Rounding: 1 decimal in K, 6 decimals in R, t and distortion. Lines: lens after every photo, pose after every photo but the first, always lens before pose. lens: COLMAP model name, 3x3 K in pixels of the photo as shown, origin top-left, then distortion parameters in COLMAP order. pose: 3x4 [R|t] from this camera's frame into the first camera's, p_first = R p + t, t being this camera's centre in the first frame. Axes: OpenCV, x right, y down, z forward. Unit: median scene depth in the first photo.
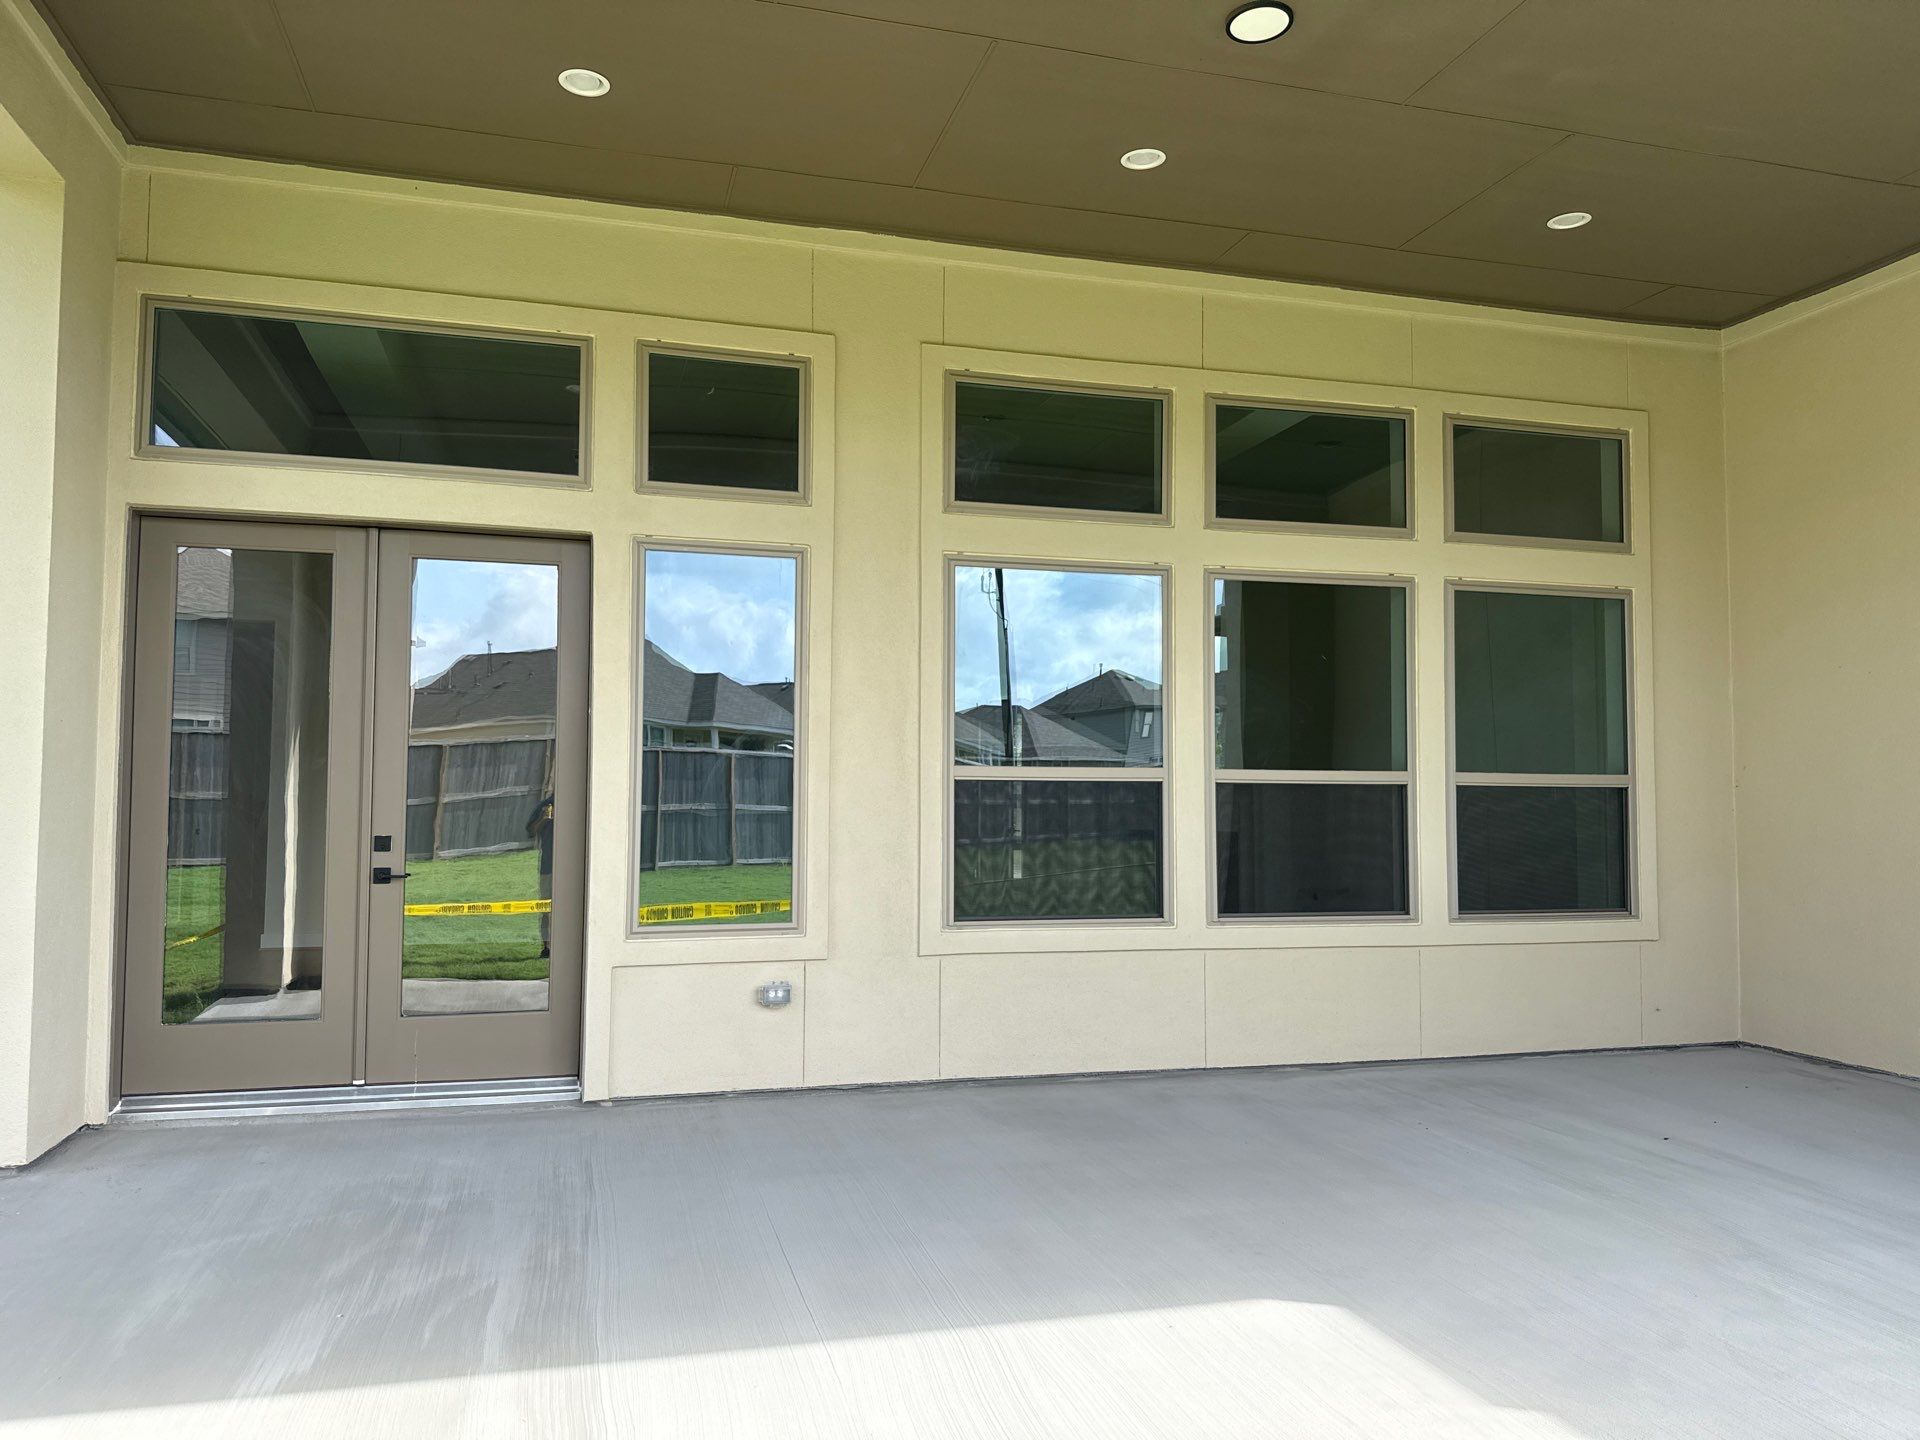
lens RADIAL K [[1410.4, 0, 960.0], [0, 1410.4, 720.0], [0, 0, 1]] dist [0.238449, -0.317663]
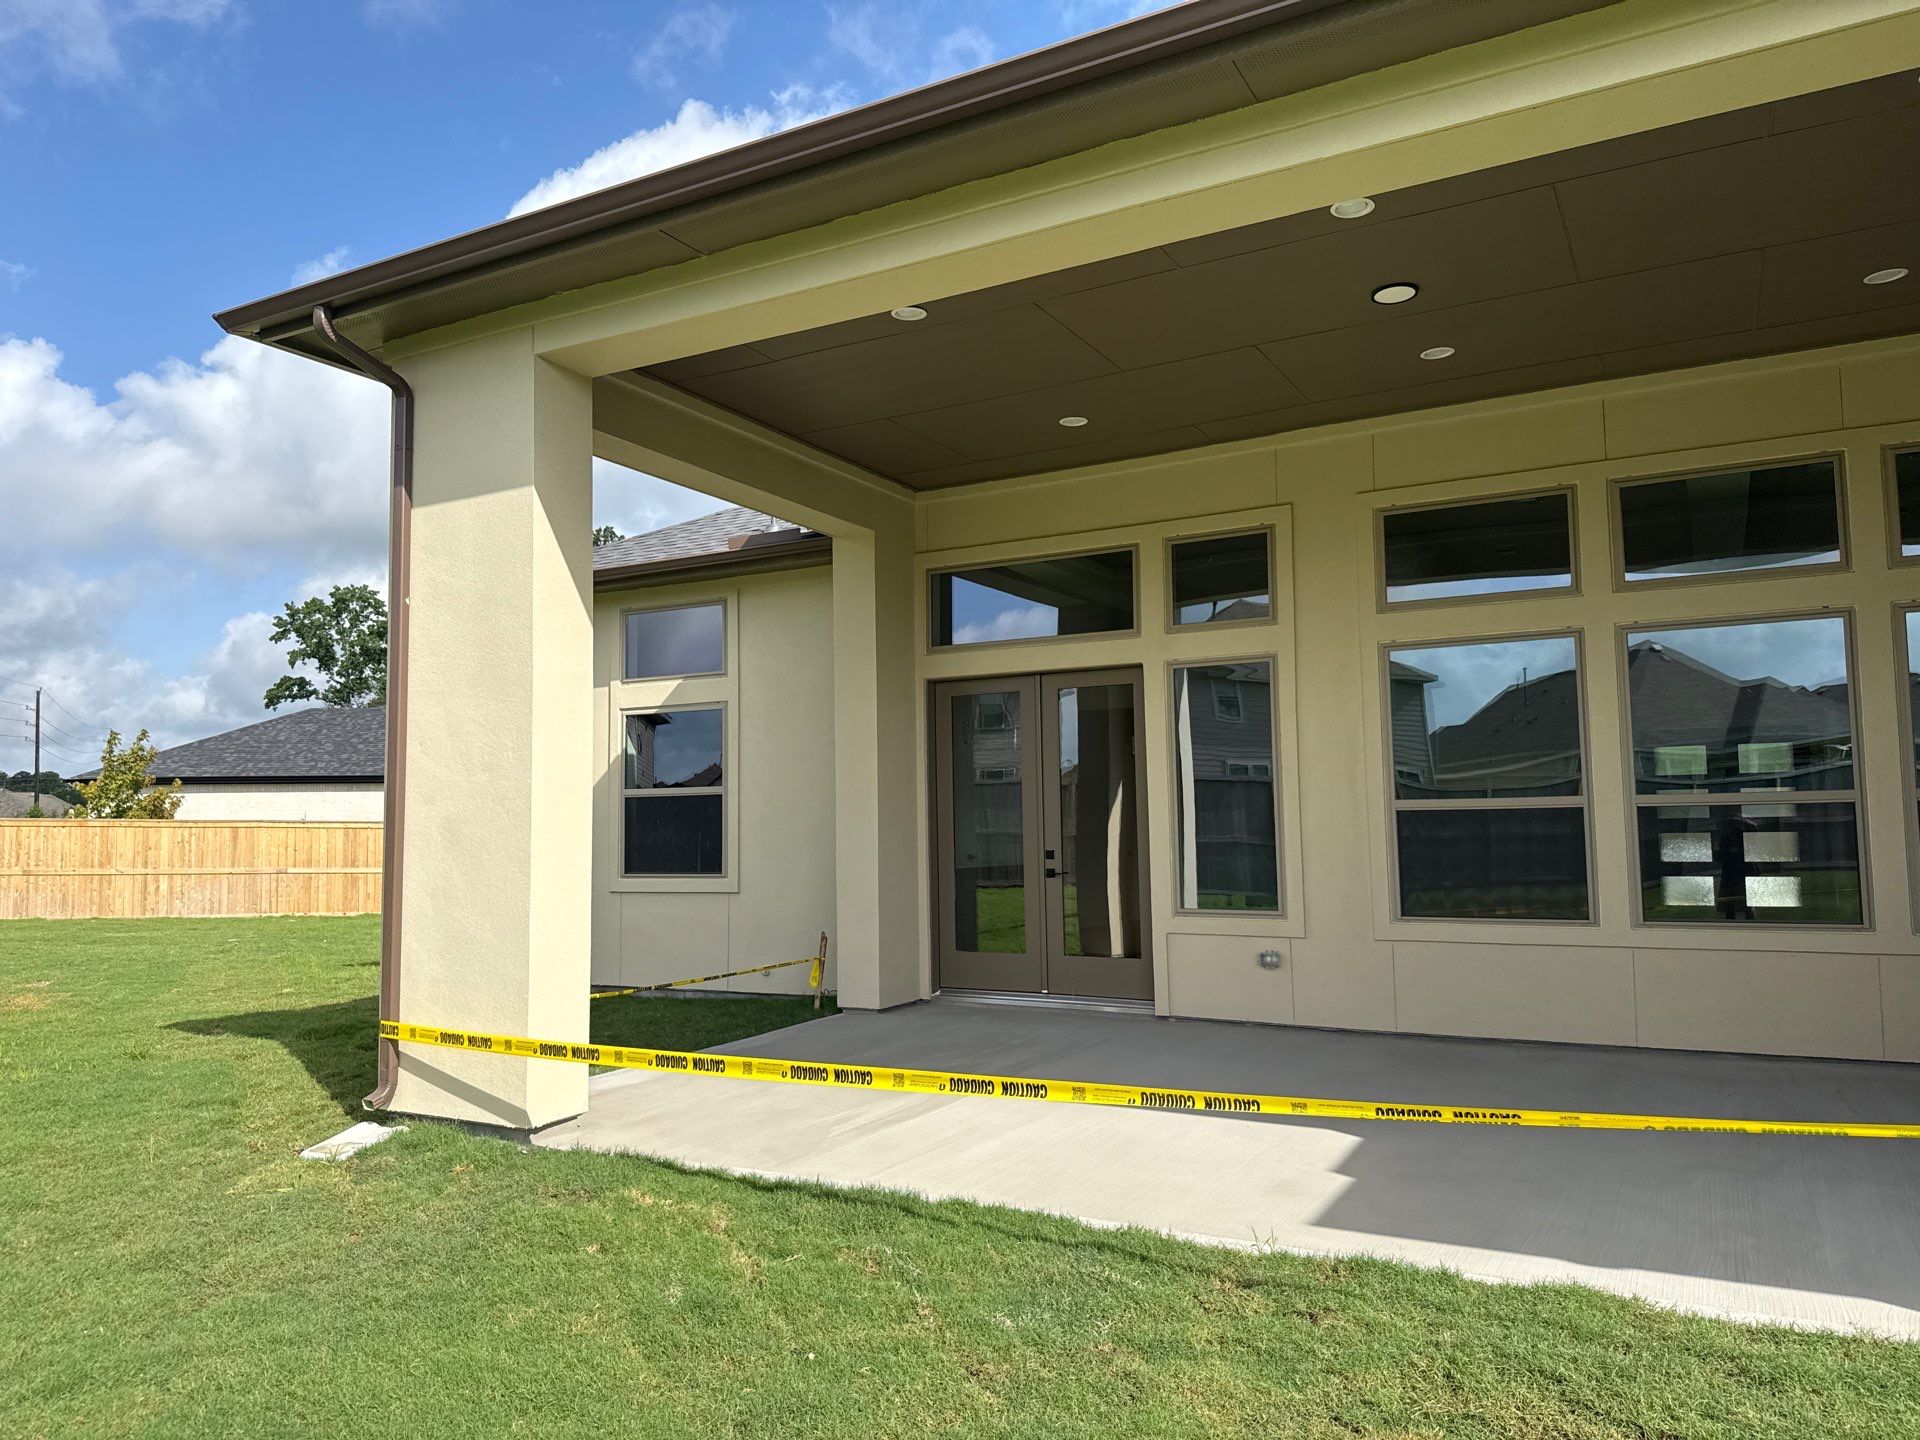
lens RADIAL K [[1410.4, 0, 960.0], [0, 1410.4, 720.0], [0, 0, 1]] dist [0.238449, -0.317663]
pose [[0.716076, -0.071153, -0.694386, 0.686446], [0.062351, 0.997335, -0.037898, -0.018108], [0.695232, -0.016158, 0.718604, -0.283158]]
